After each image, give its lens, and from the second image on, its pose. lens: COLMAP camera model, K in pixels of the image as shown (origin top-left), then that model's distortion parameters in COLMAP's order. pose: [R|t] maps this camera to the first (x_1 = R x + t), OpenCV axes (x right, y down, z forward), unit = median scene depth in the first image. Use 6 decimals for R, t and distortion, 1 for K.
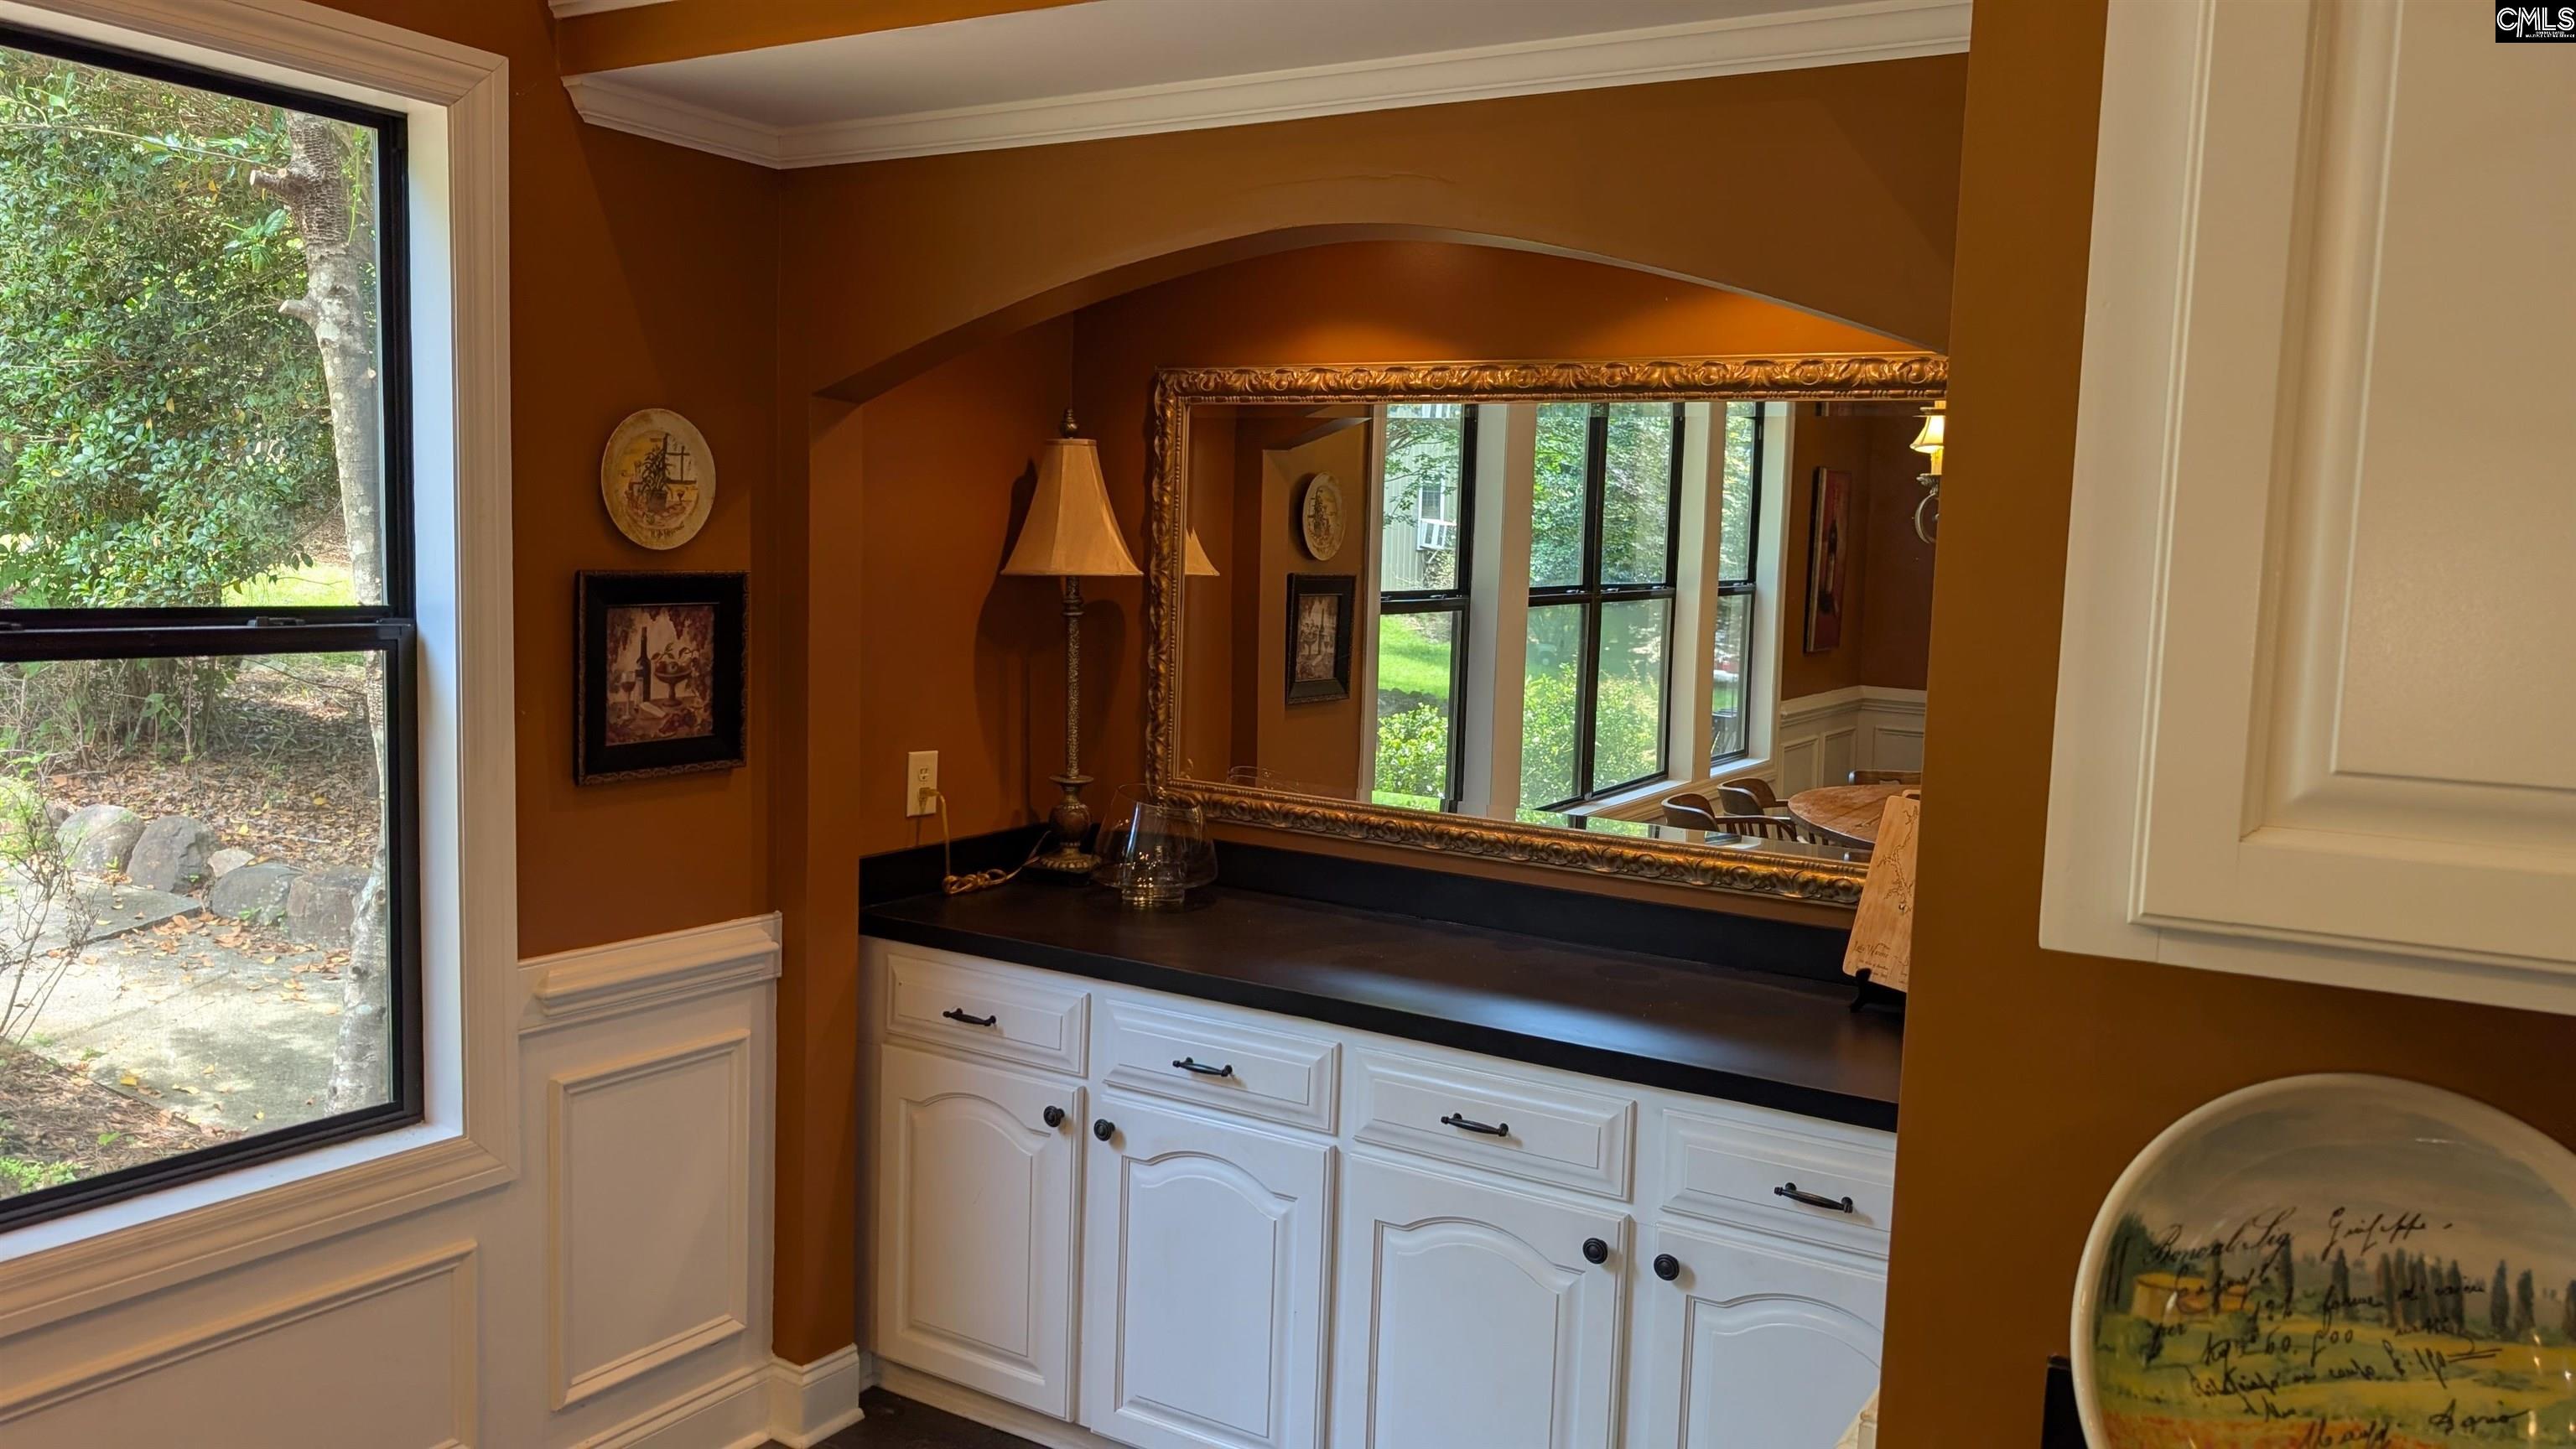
lens RADIAL K [[1861.2, 0, 1340.3], [0, 1861.2, 754.7], [0, 0, 1]] dist [0.058900, 0.001229]
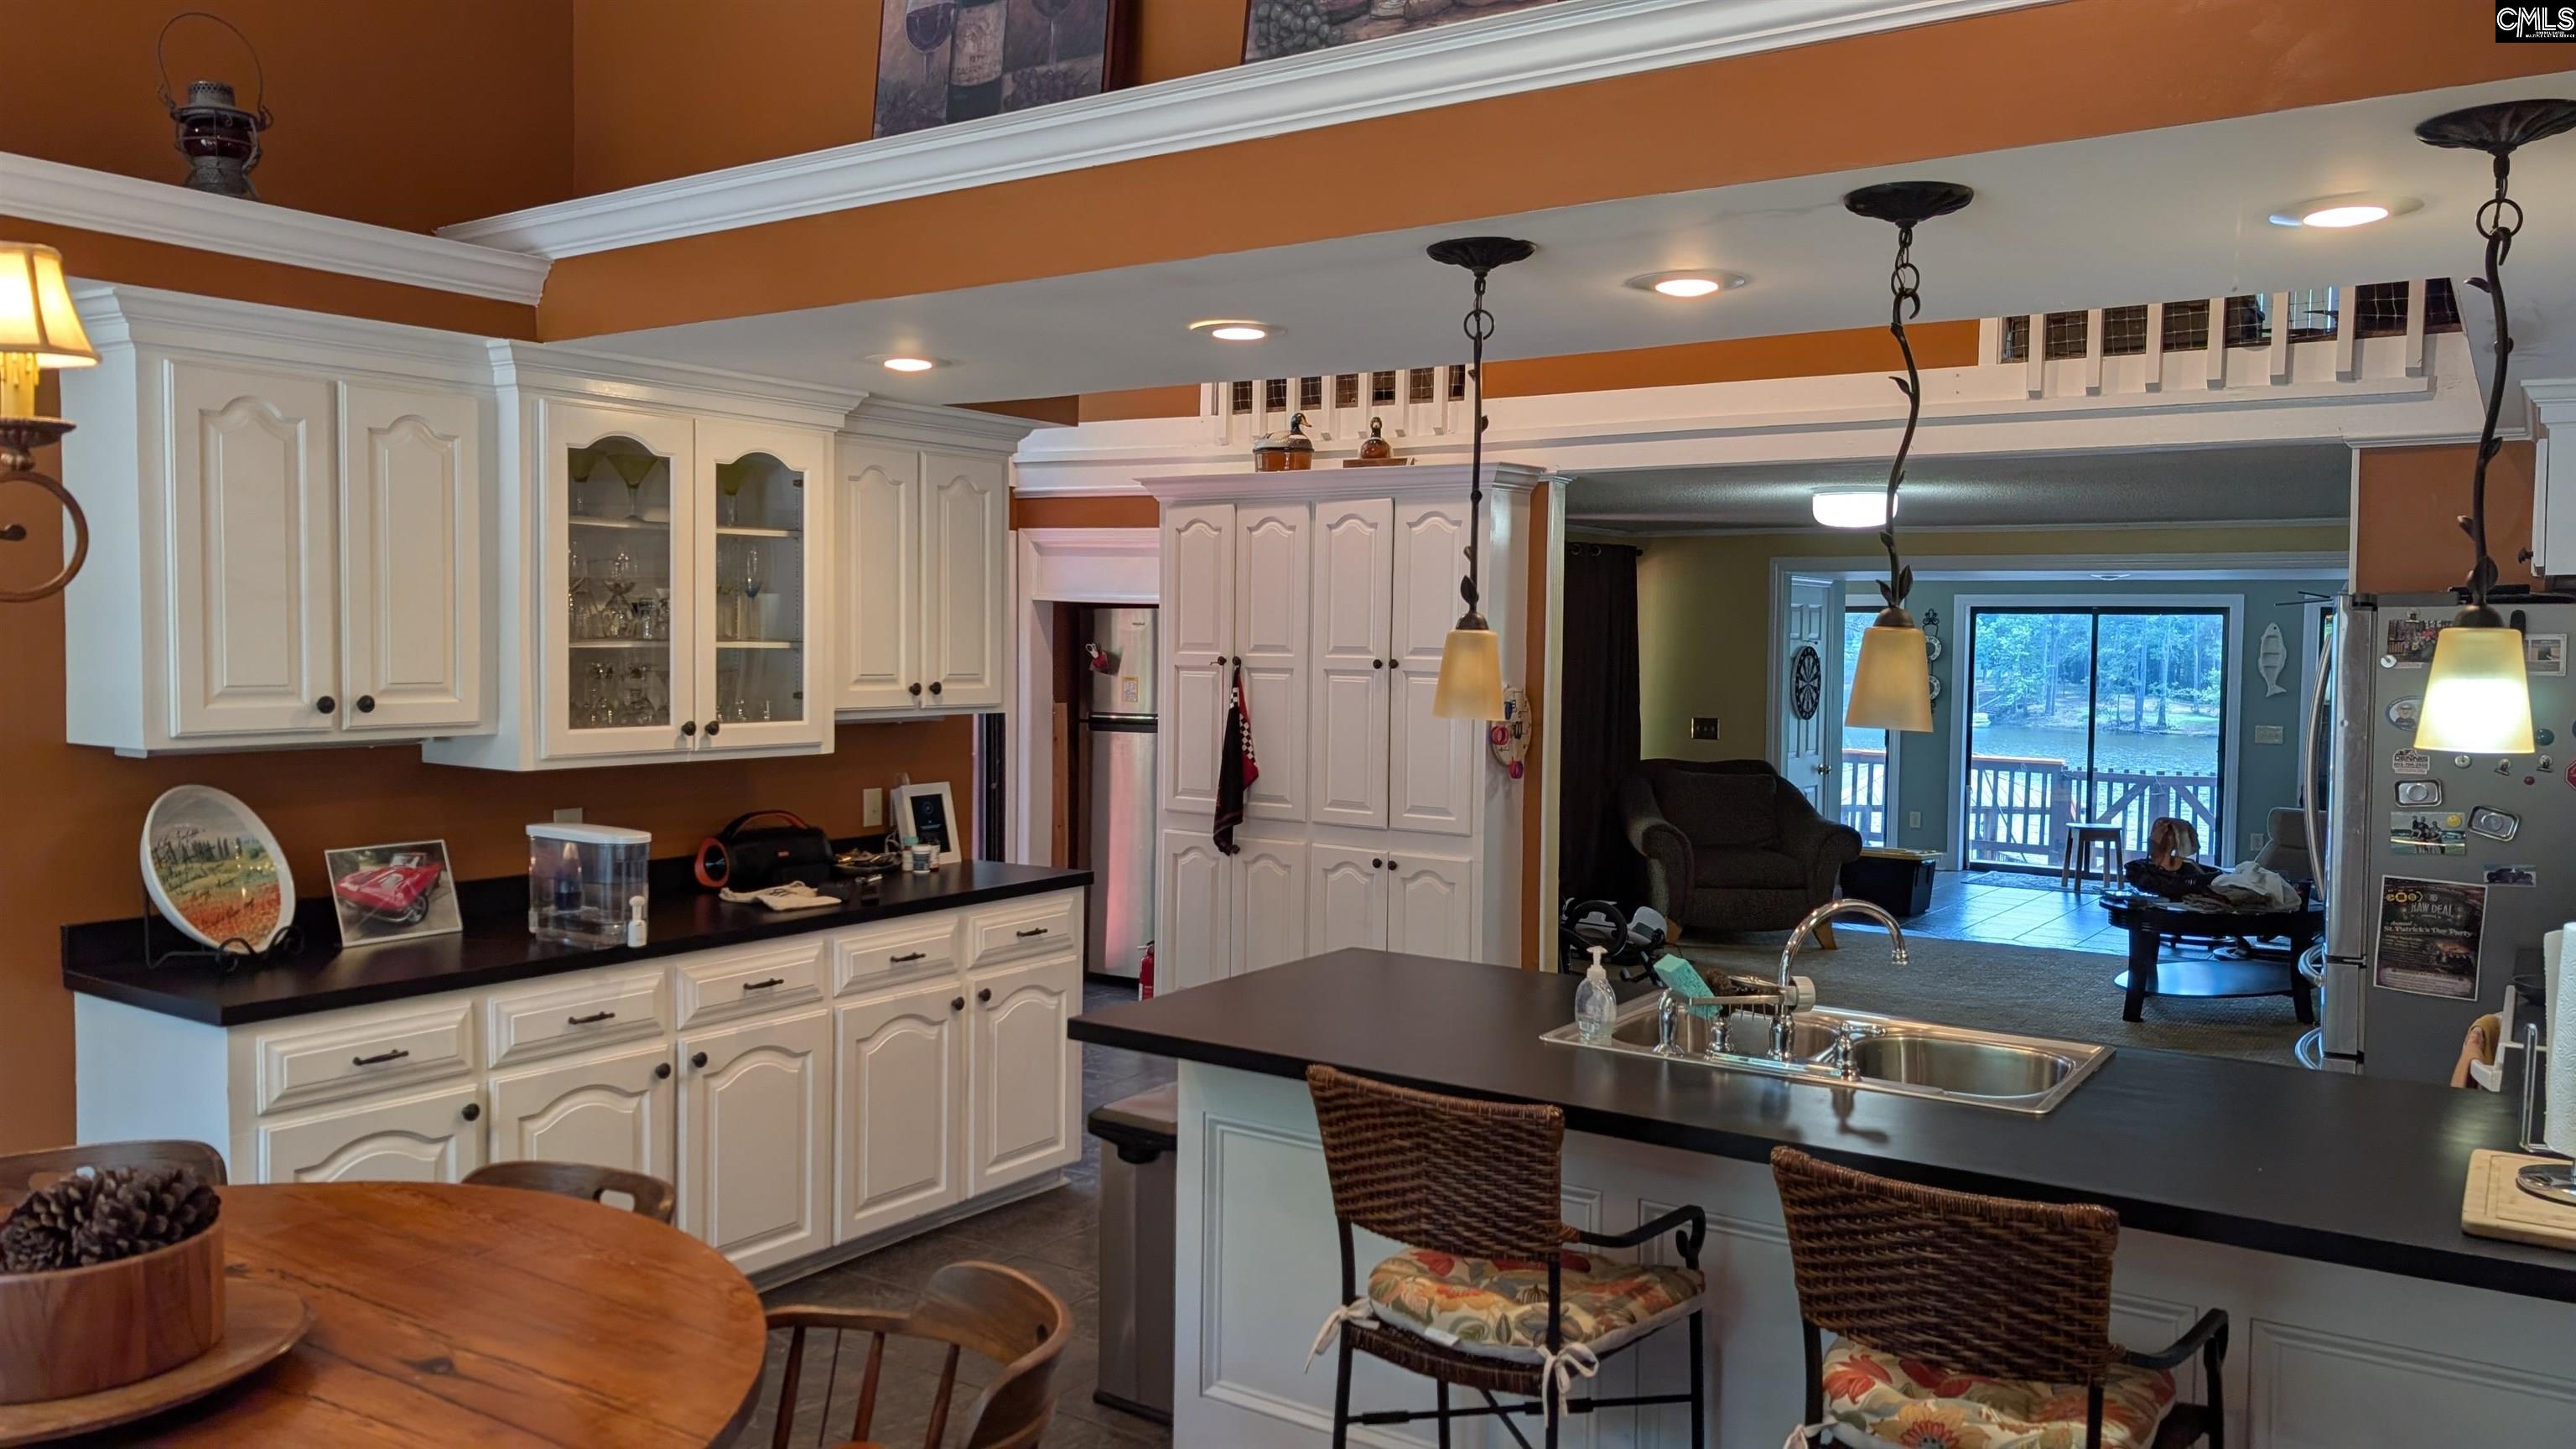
lens RADIAL K [[1858.7, 0, 1288.0], [0, 1858.7, 724.5], [0, 0, 1]] dist [0.019851, -0.007311]
pose [[0.043815, -0.077651, 0.996017, -0.984413], [0.097851, 0.992515, 0.073073, 0.006334], [-0.994236, 0.094260, 0.051085, -0.400276]]
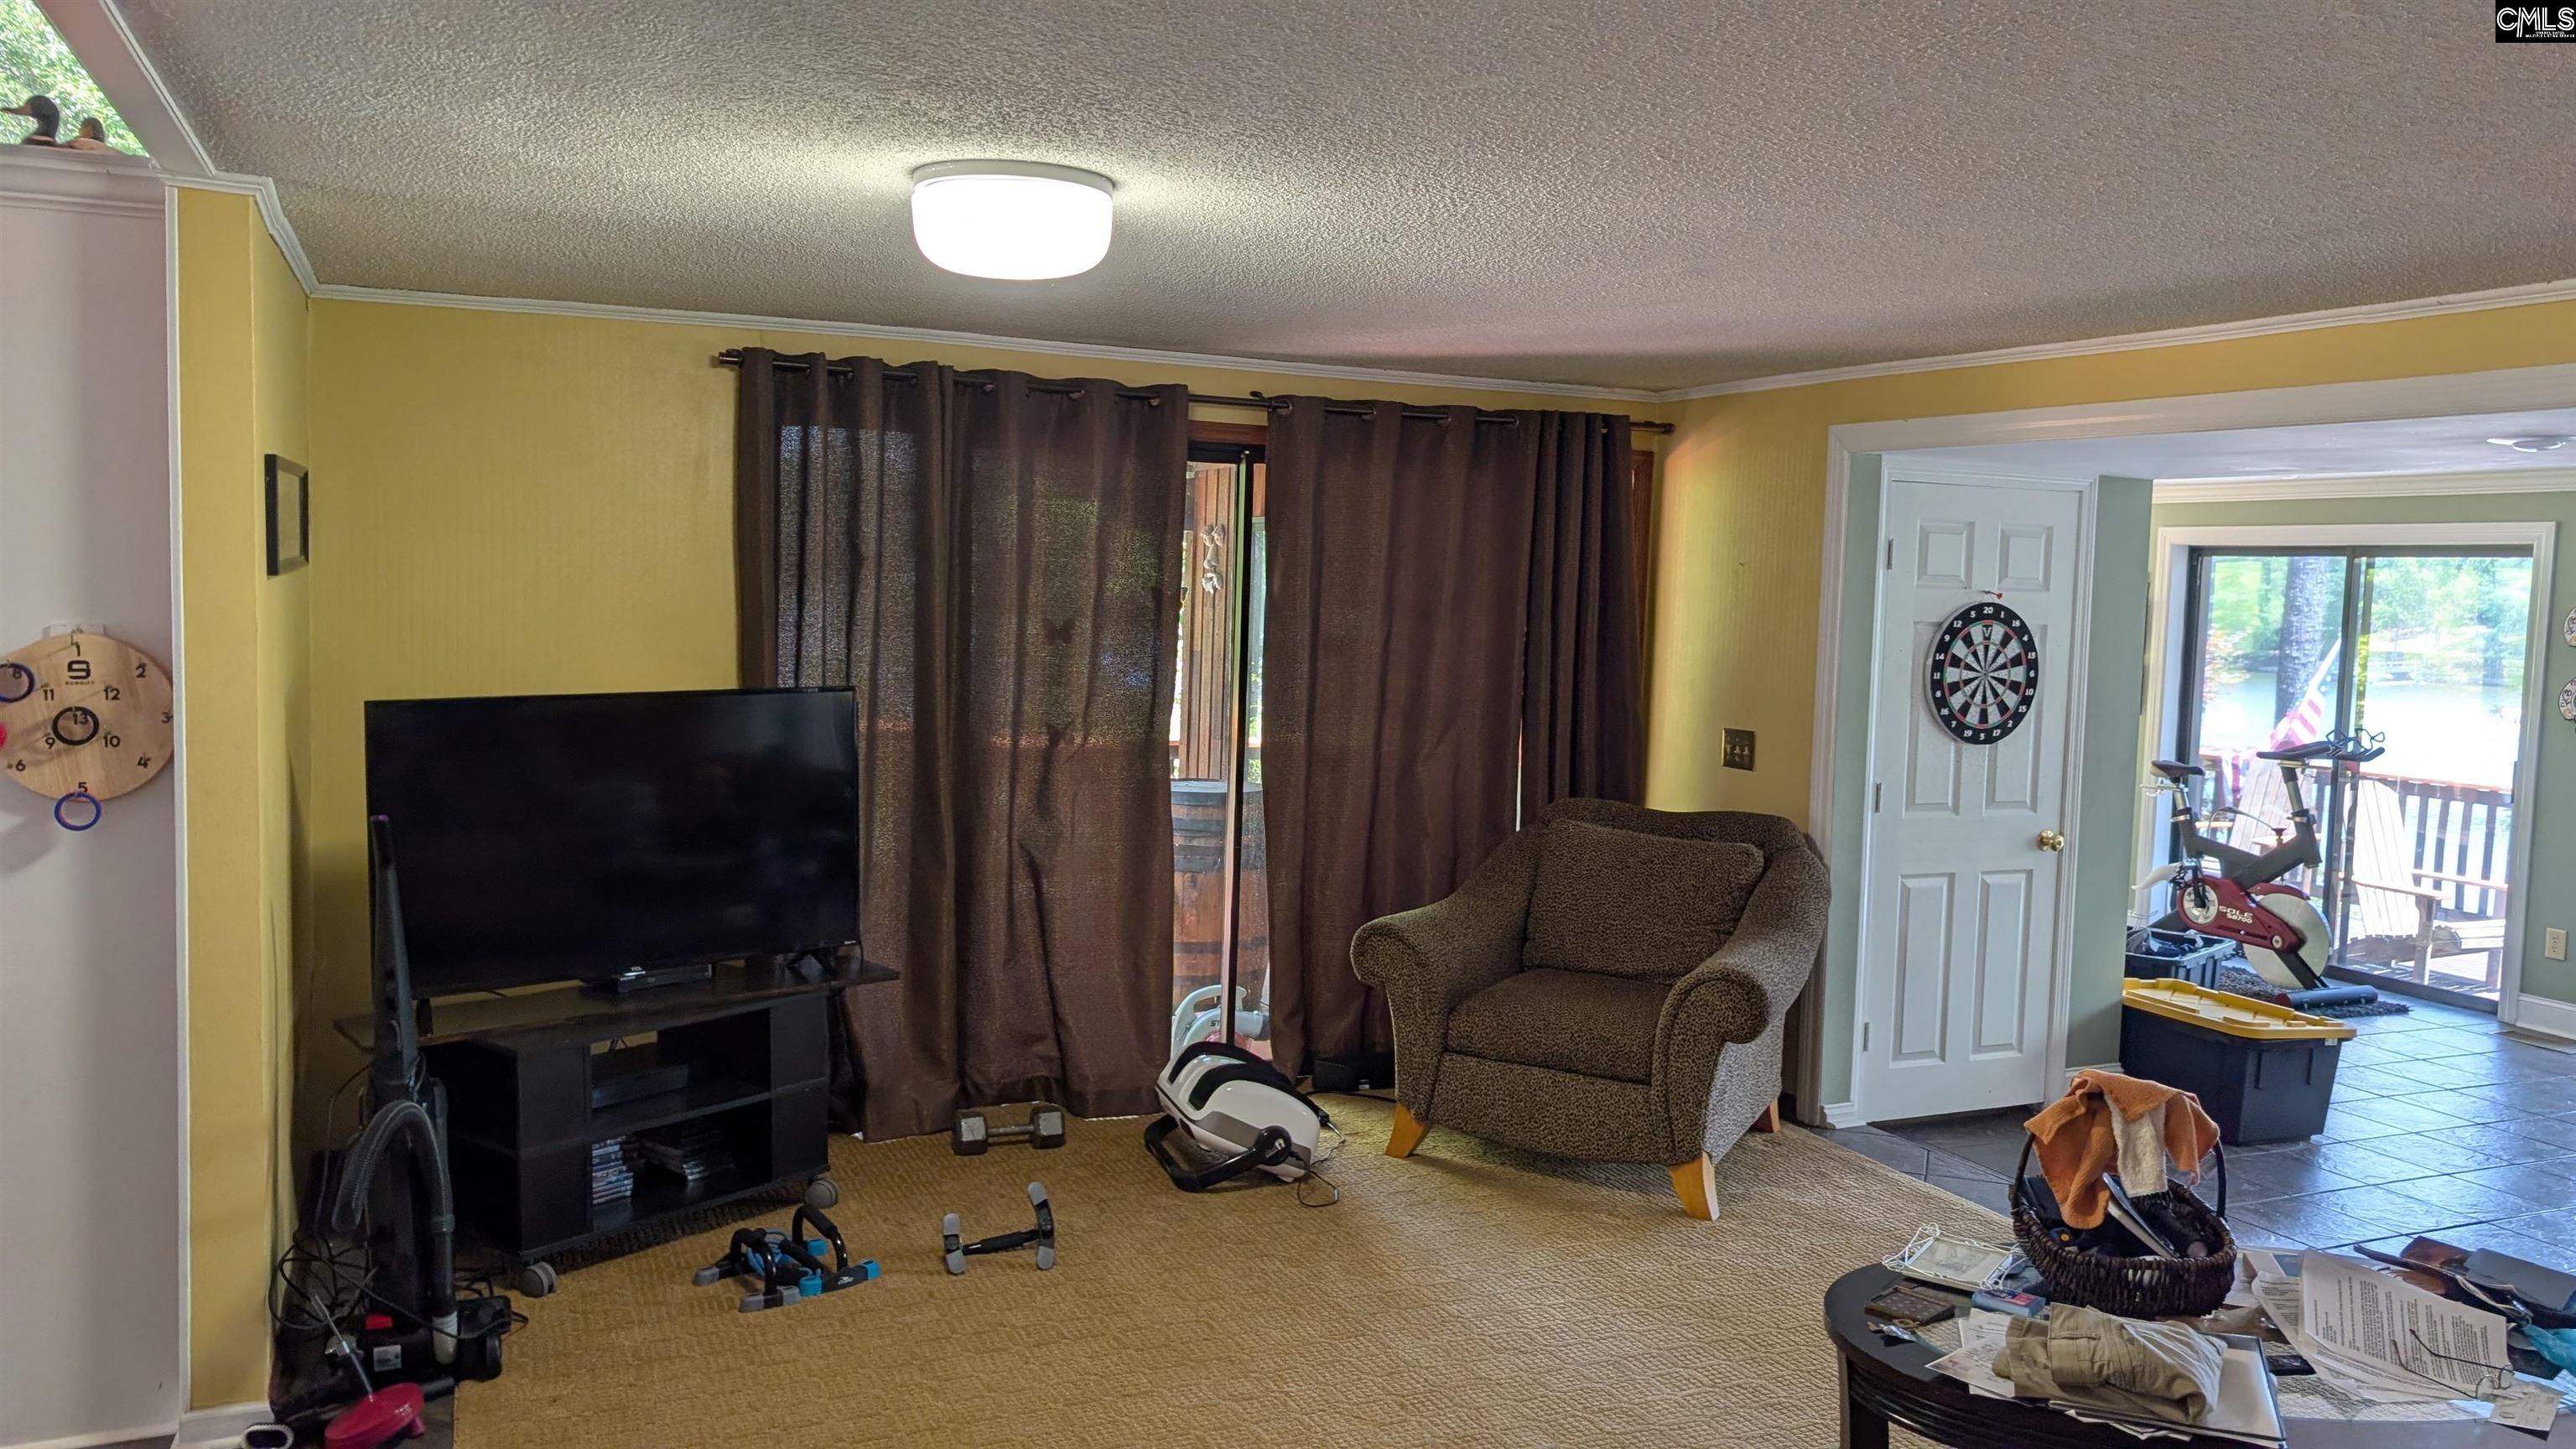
lens RADIAL K [[1879.5, 0, 1305.8], [0, 1879.5, 734.0], [0, 0, 1]] dist [0.014769, -0.003055]
pose [[0.544184, -0.082570, 0.834893, 0.678872], [0.077516, 0.995837, 0.047962, 0.201855], [-0.835377, 0.038617, 0.548319, -1.658618]]
